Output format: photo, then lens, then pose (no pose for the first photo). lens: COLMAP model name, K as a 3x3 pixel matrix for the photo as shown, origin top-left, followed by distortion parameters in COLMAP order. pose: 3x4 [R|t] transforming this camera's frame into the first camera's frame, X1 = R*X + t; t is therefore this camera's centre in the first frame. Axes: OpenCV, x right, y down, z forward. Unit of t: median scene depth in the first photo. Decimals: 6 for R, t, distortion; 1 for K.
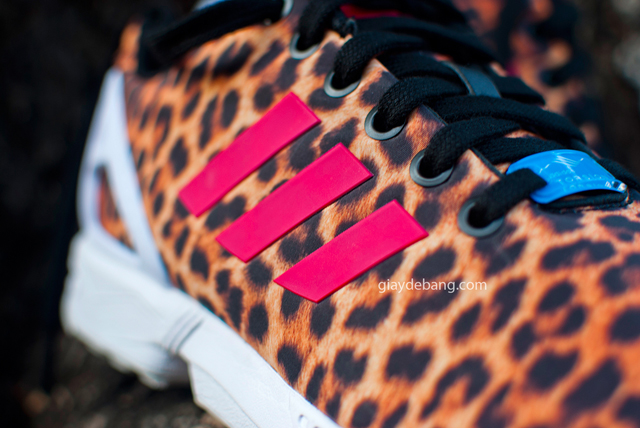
lens RADIAL K [[994.5, 0, 320.0], [0, 994.5, 214.0], [0, 0, 1]] dist [-0.202624, 0.158409]
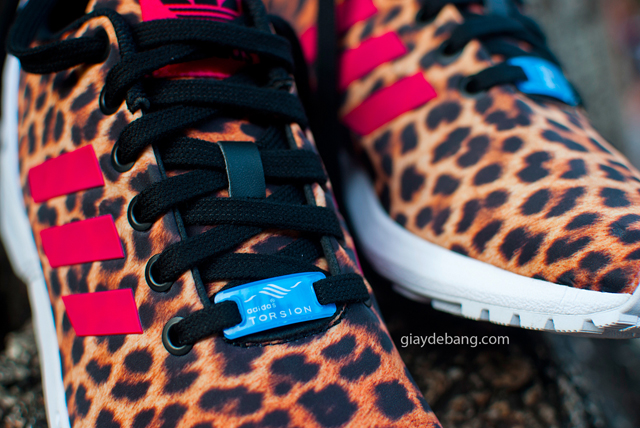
lens RADIAL K [[994.5, 0, 320.0], [0, 994.5, 214.0], [0, 0, 1]] dist [-0.202624, 0.158409]
pose [[0.968128, 0.211608, -0.133982, 0.444954], [-0.129342, 0.880506, 0.456048, -0.679732], [0.214475, -0.424183, 0.879812, 0.030796]]
